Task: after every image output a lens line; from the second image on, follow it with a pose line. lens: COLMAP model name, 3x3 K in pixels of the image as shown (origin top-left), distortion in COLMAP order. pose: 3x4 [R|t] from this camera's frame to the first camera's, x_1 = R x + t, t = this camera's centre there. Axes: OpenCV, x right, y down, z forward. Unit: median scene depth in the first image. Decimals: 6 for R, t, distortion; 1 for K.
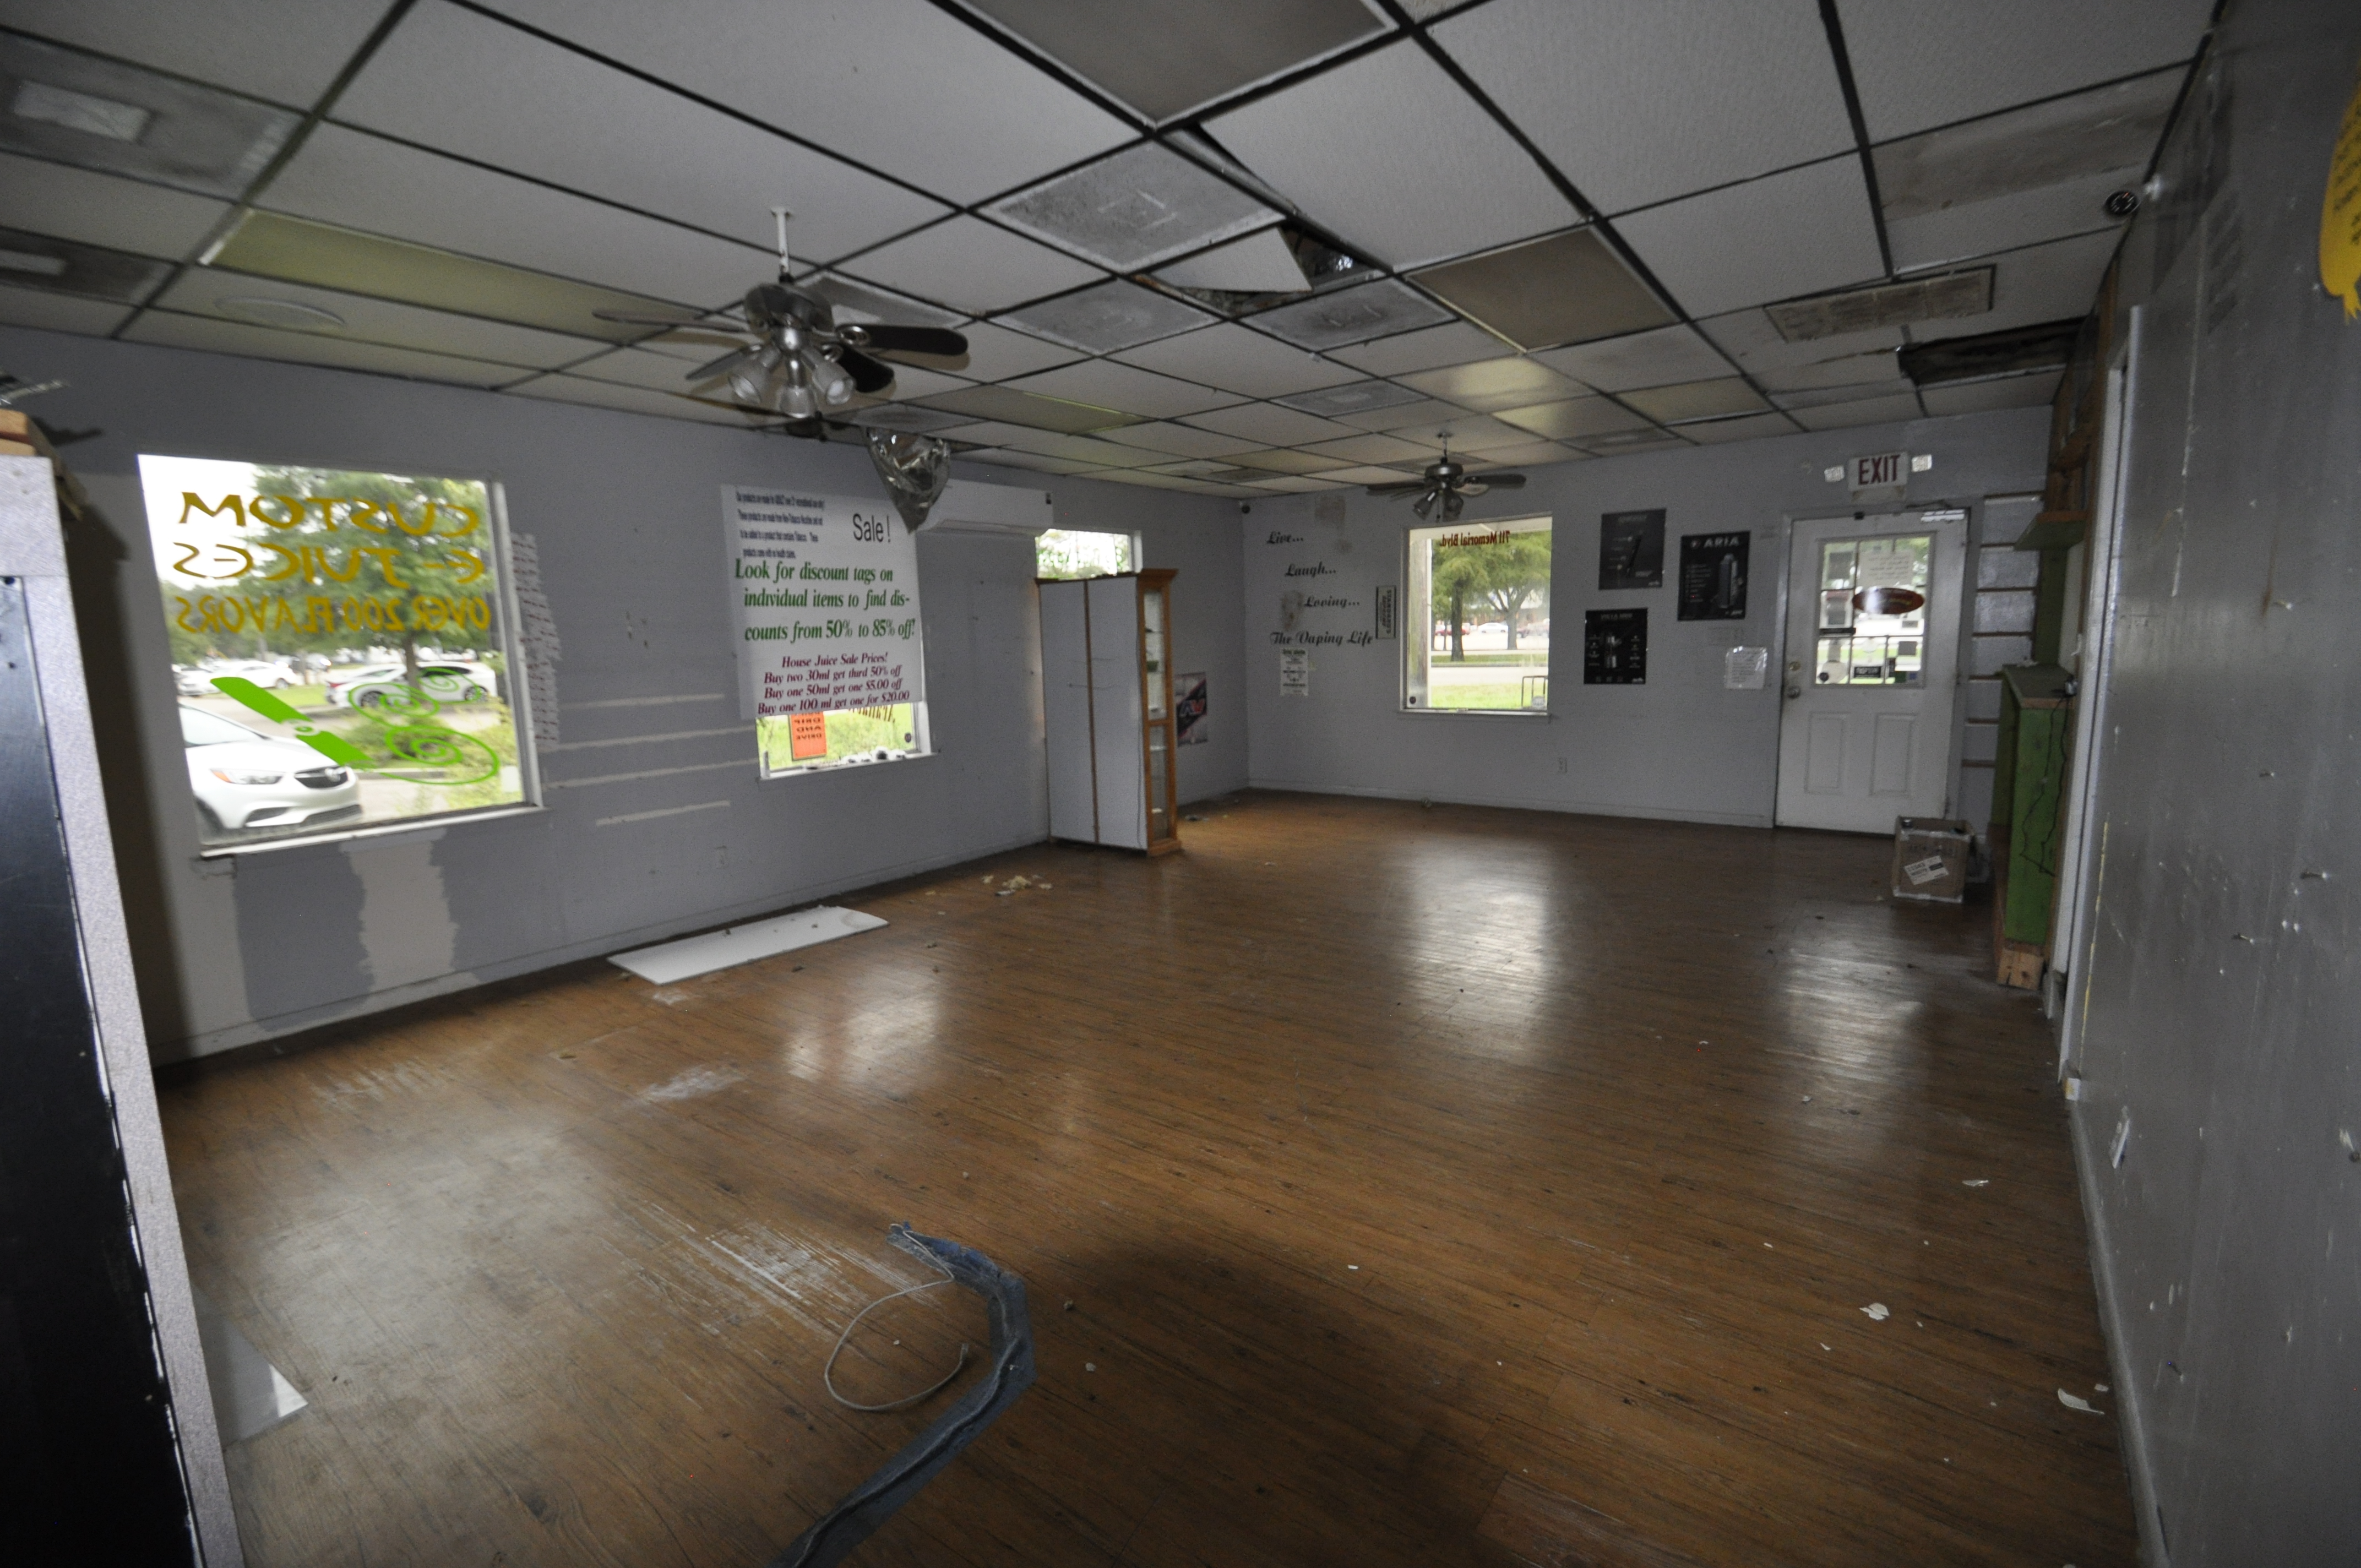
lens RADIAL K [[1032.2, 0, 1177.4], [0, 1032.2, 777.1], [0, 0, 1]] dist [0.005007, -0.010271]
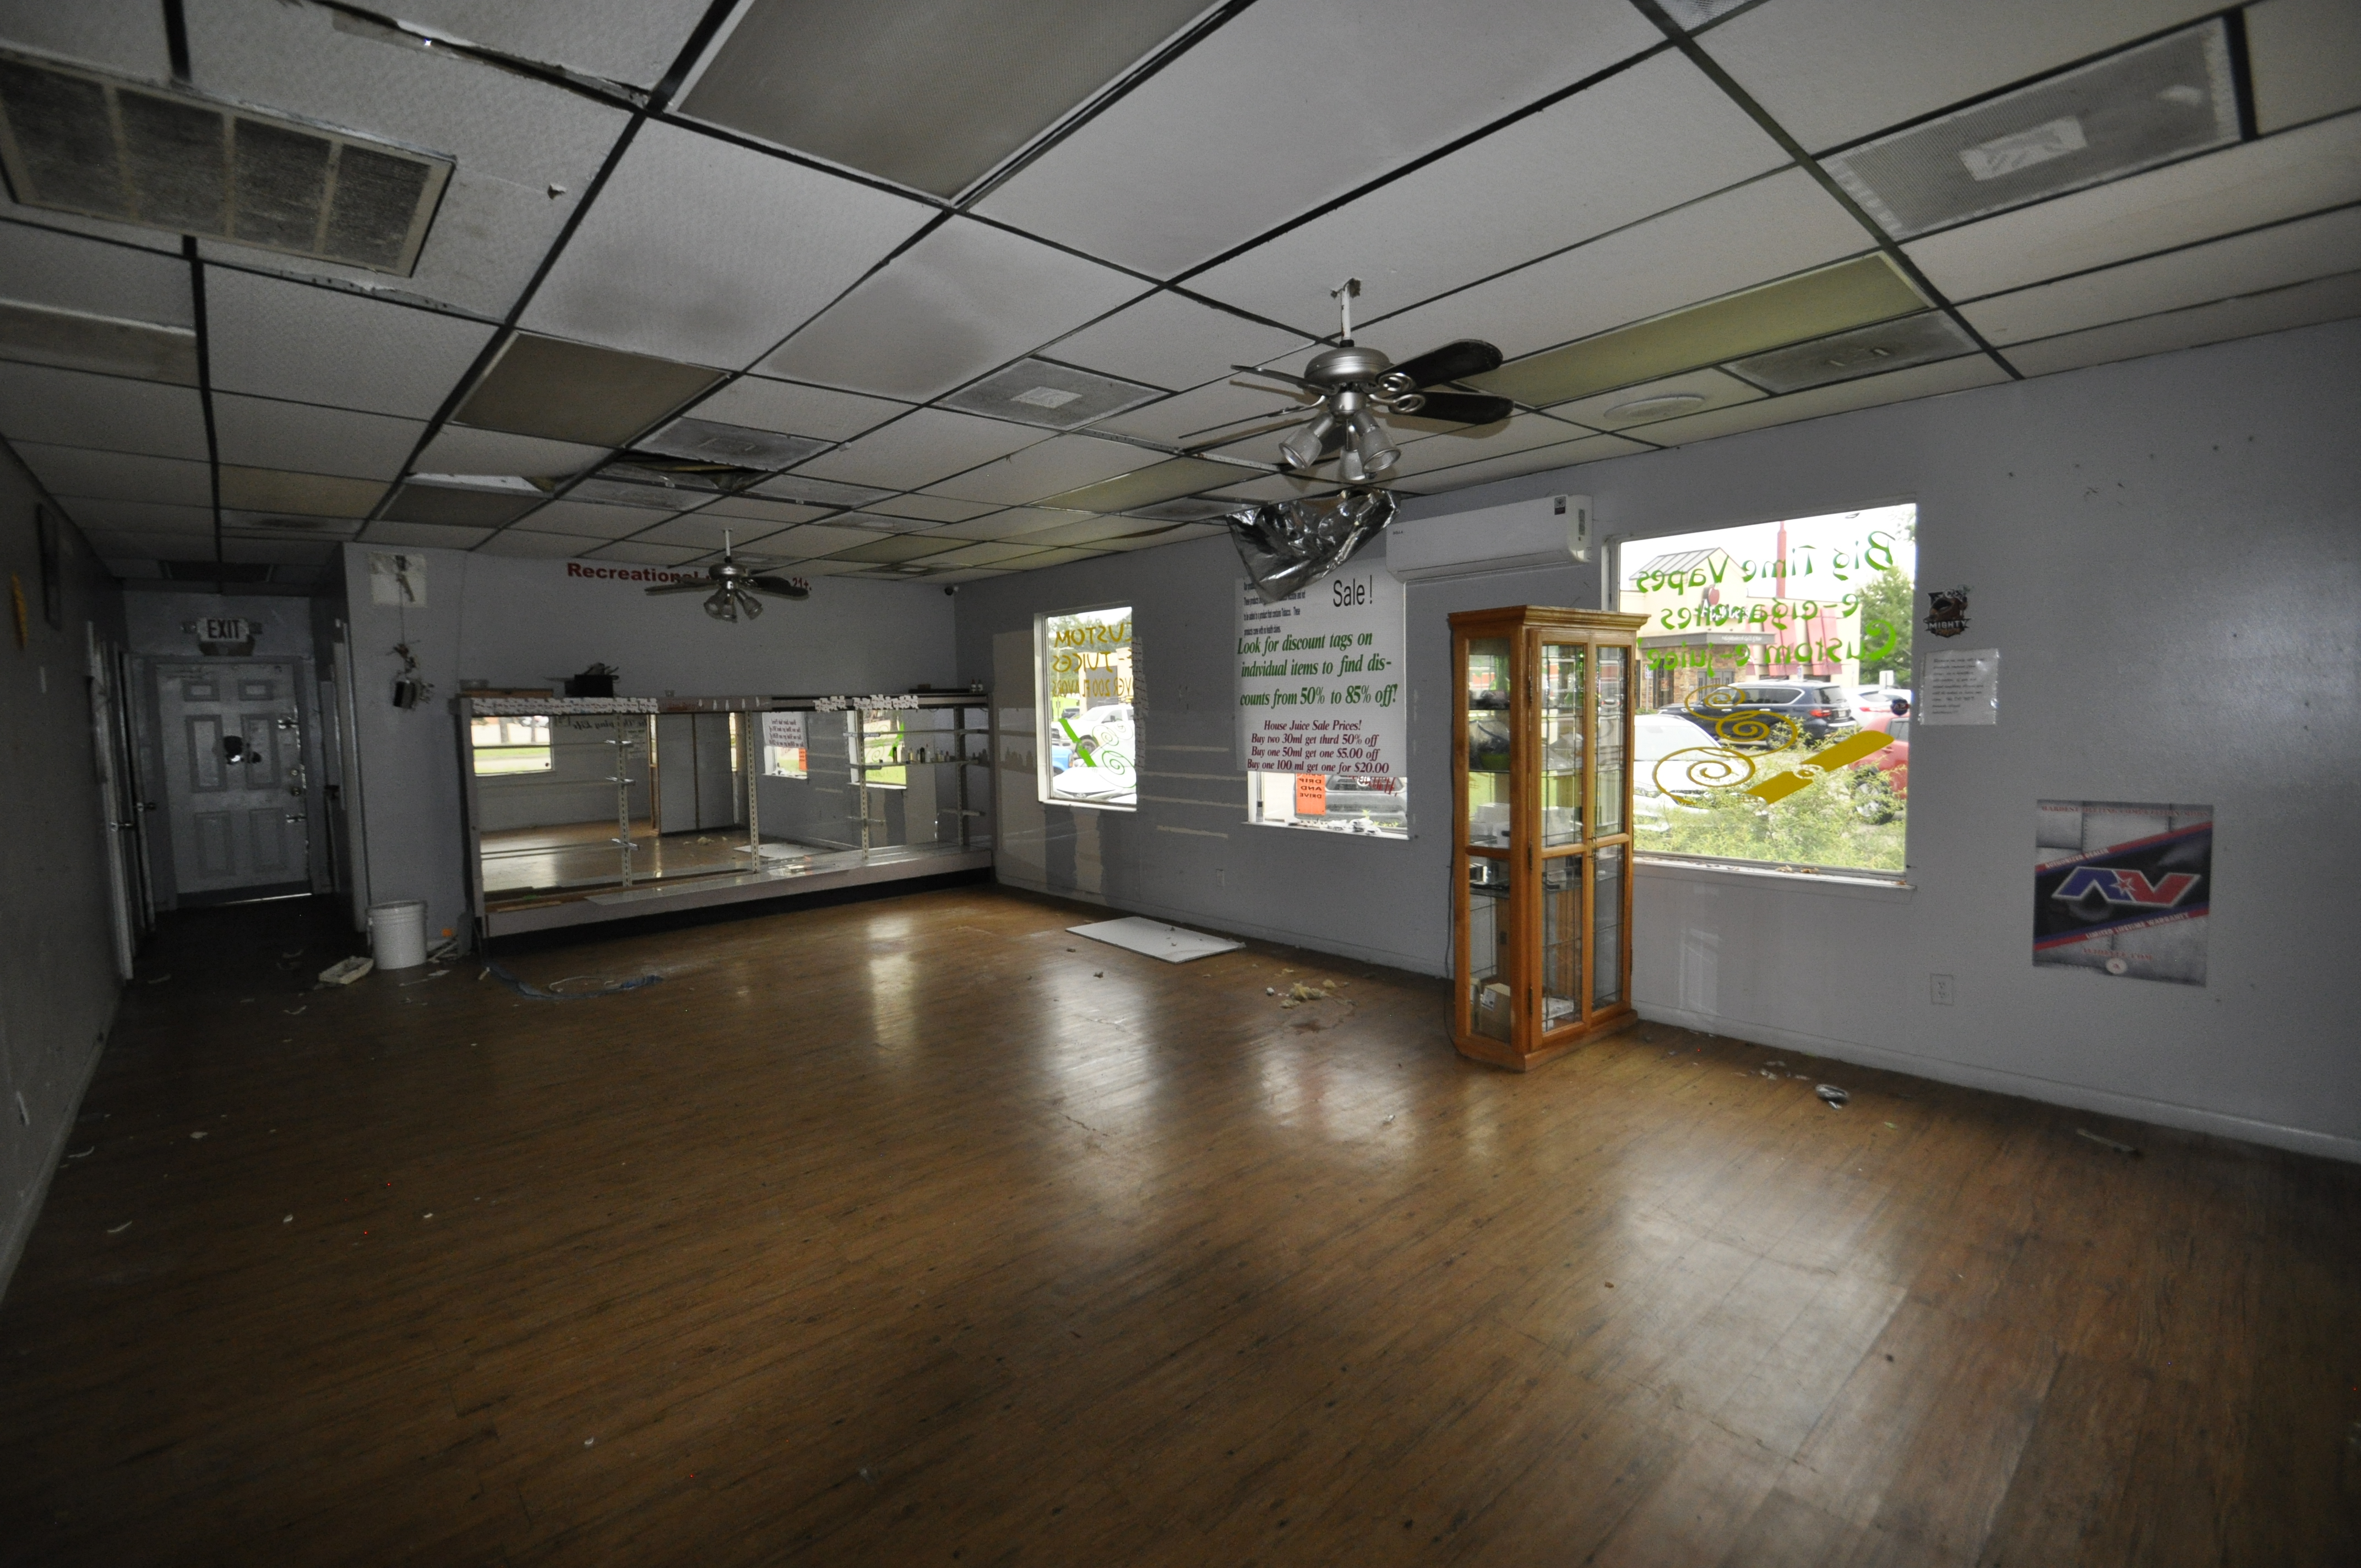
lens RADIAL K [[1032.2, 0, 1180.6], [0, 1032.2, 783.7], [0, 0, 1]] dist [0.005007, -0.010271]
pose [[-0.183704, 0.098939, -0.977990, 0.717355], [-0.123605, 0.984700, 0.122836, -0.168104], [0.975179, 0.143450, -0.168664, 1.062858]]
